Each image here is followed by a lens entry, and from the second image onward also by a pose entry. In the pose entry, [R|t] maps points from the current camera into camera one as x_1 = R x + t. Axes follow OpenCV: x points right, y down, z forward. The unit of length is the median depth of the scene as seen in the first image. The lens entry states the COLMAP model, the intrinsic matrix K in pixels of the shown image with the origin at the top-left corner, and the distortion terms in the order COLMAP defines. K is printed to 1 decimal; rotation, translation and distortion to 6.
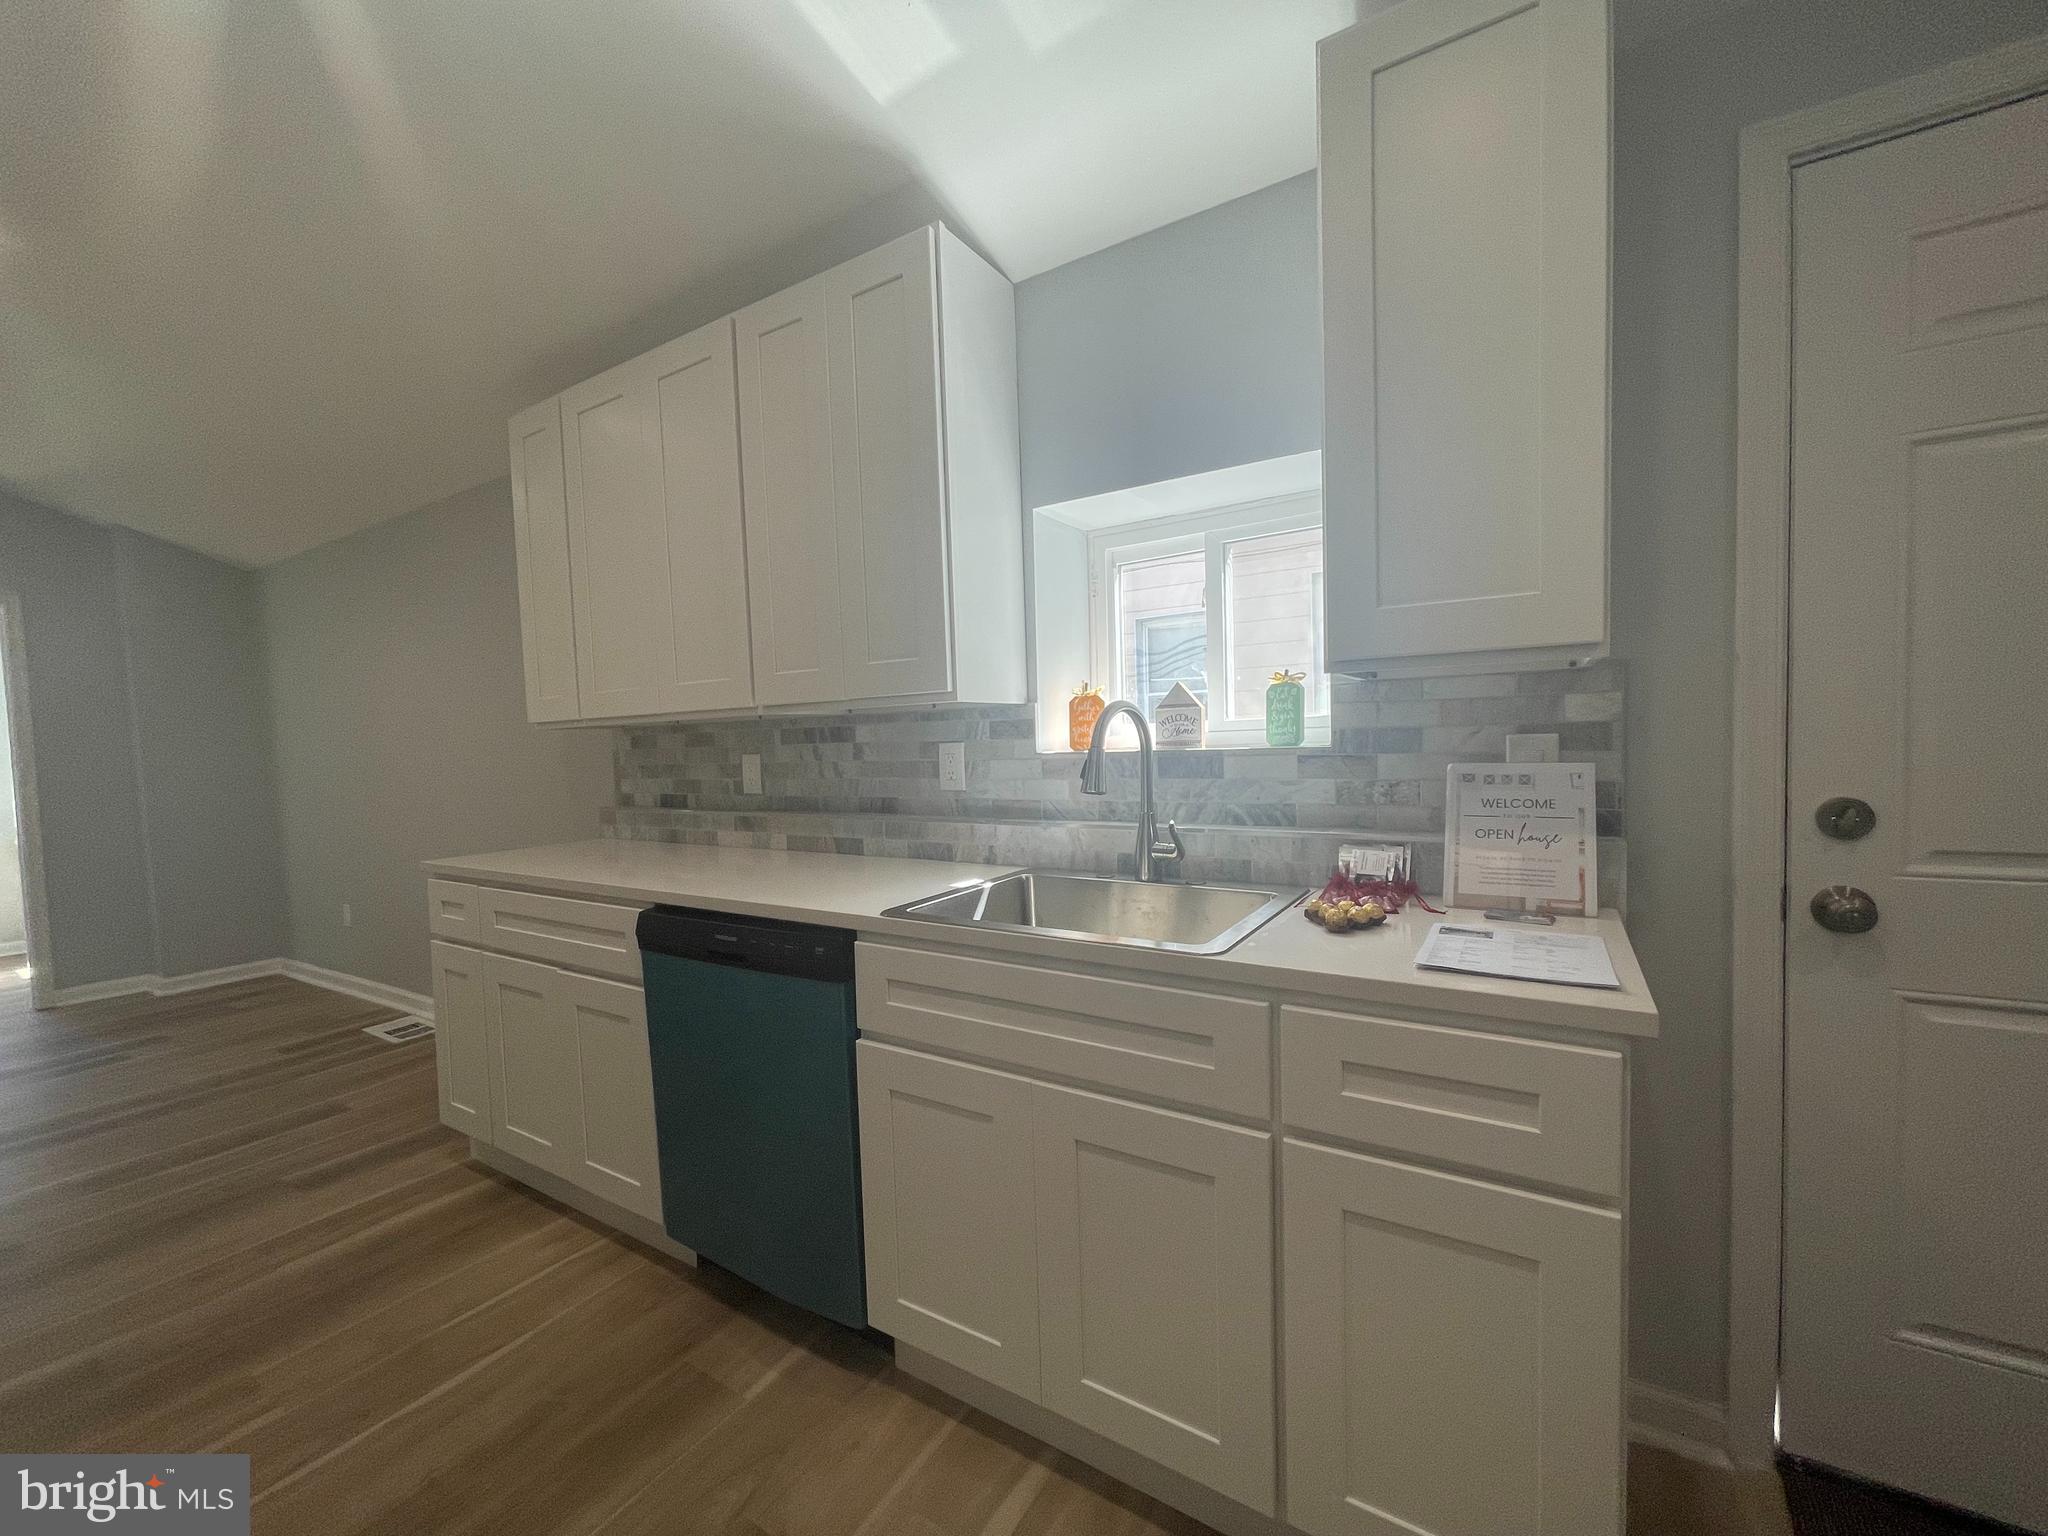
lens RADIAL K [[826.7, 0, 1013.2], [0, 826.7, 779.0], [0, 0, 1]] dist [0.000636, 0.000185]
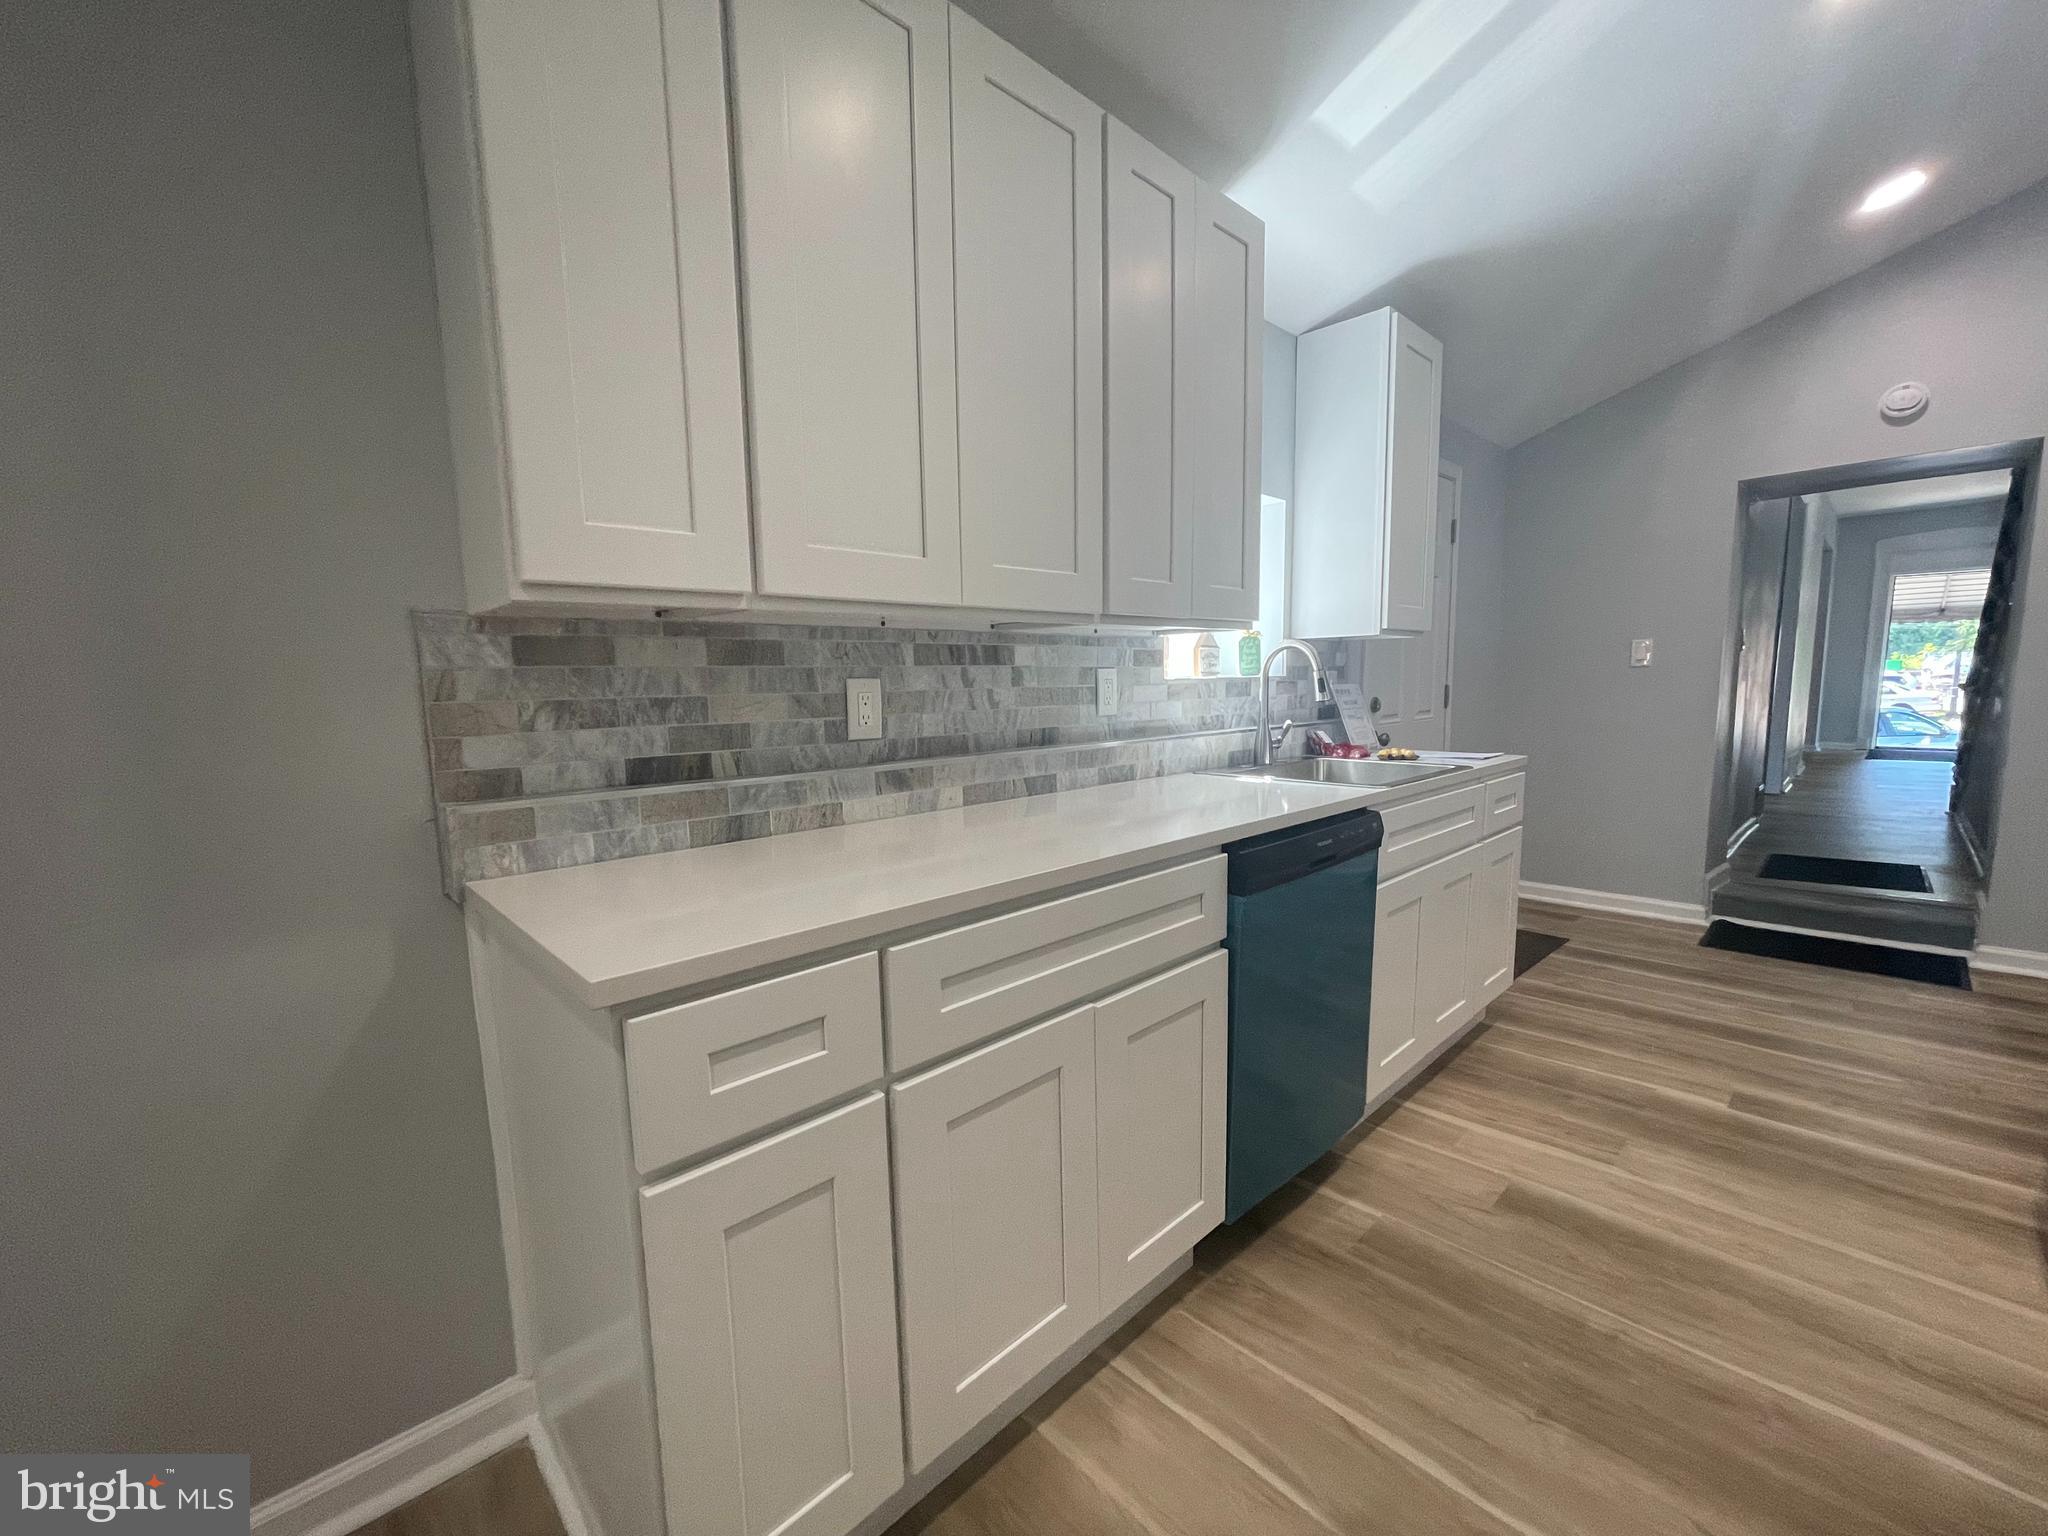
lens RADIAL K [[826.7, 0, 1013.2], [0, 826.7, 779.0], [0, 0, 1]] dist [0.000636, 0.000185]
pose [[0.248285, -0.088121, 0.964671, -1.141708], [0.058722, 0.995391, 0.075814, 0.008247], [-0.966906, 0.037824, 0.252315, 0.884013]]
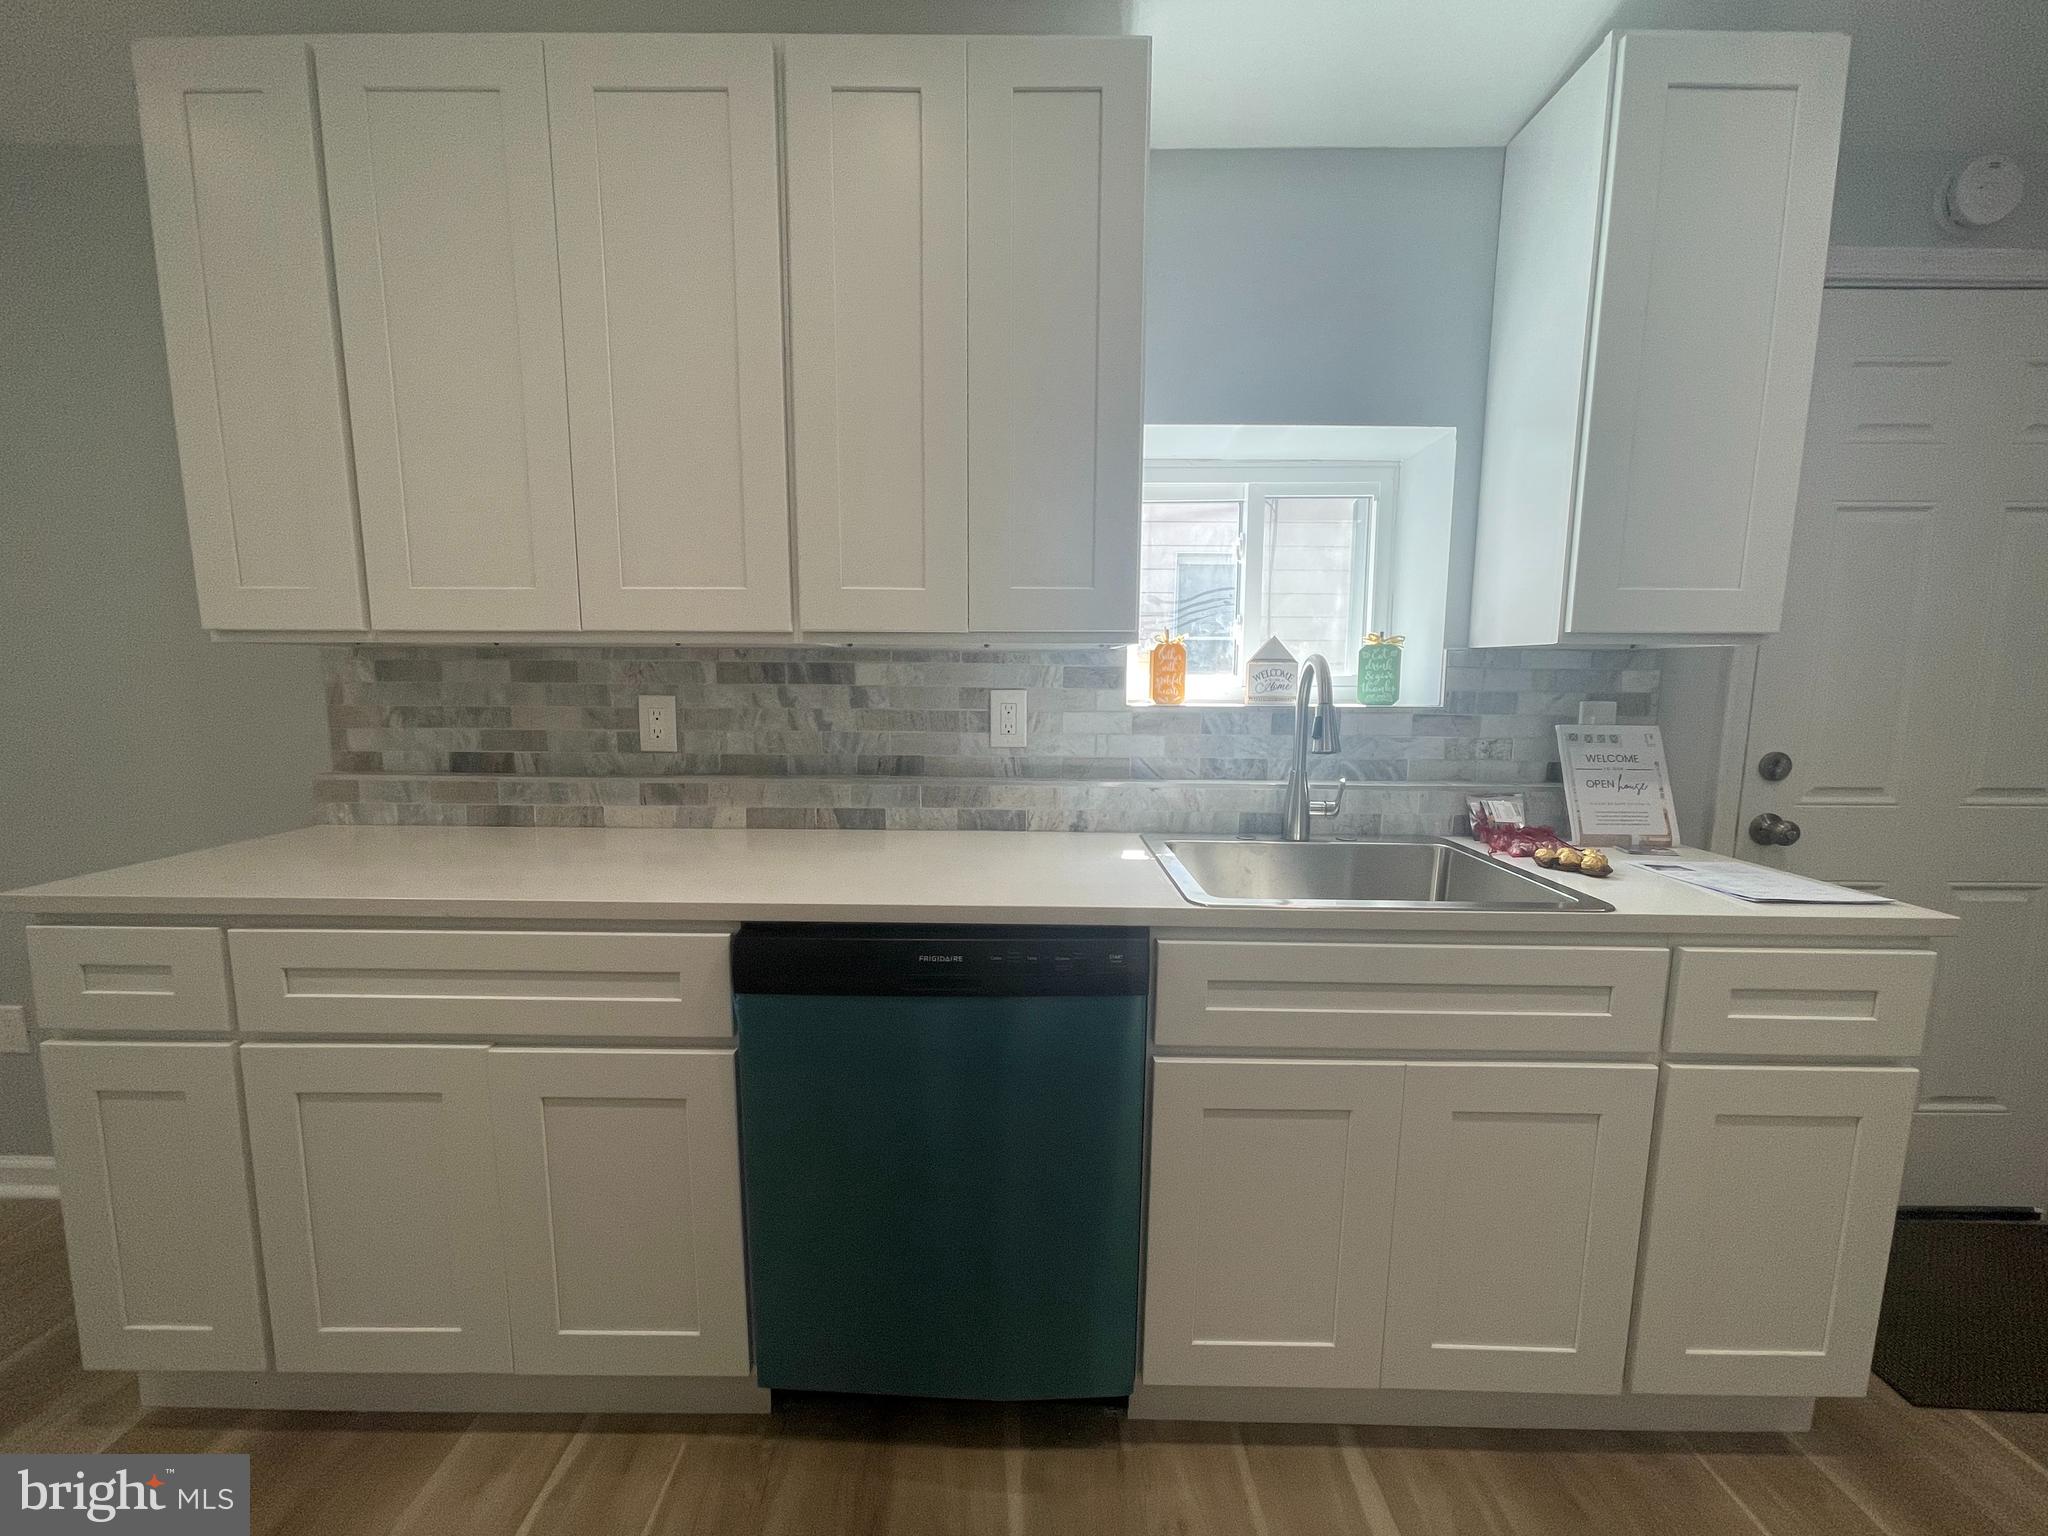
lens RADIAL K [[826.7, 0, 1013.2], [0, 826.7, 779.0], [0, 0, 1]] dist [0.000636, 0.000185]
pose [[0.848365, -0.028232, 0.528659, -0.532469], [-0.007784, 0.997804, 0.065776, -0.009238], [-0.529355, -0.059917, 0.846282, 0.291607]]
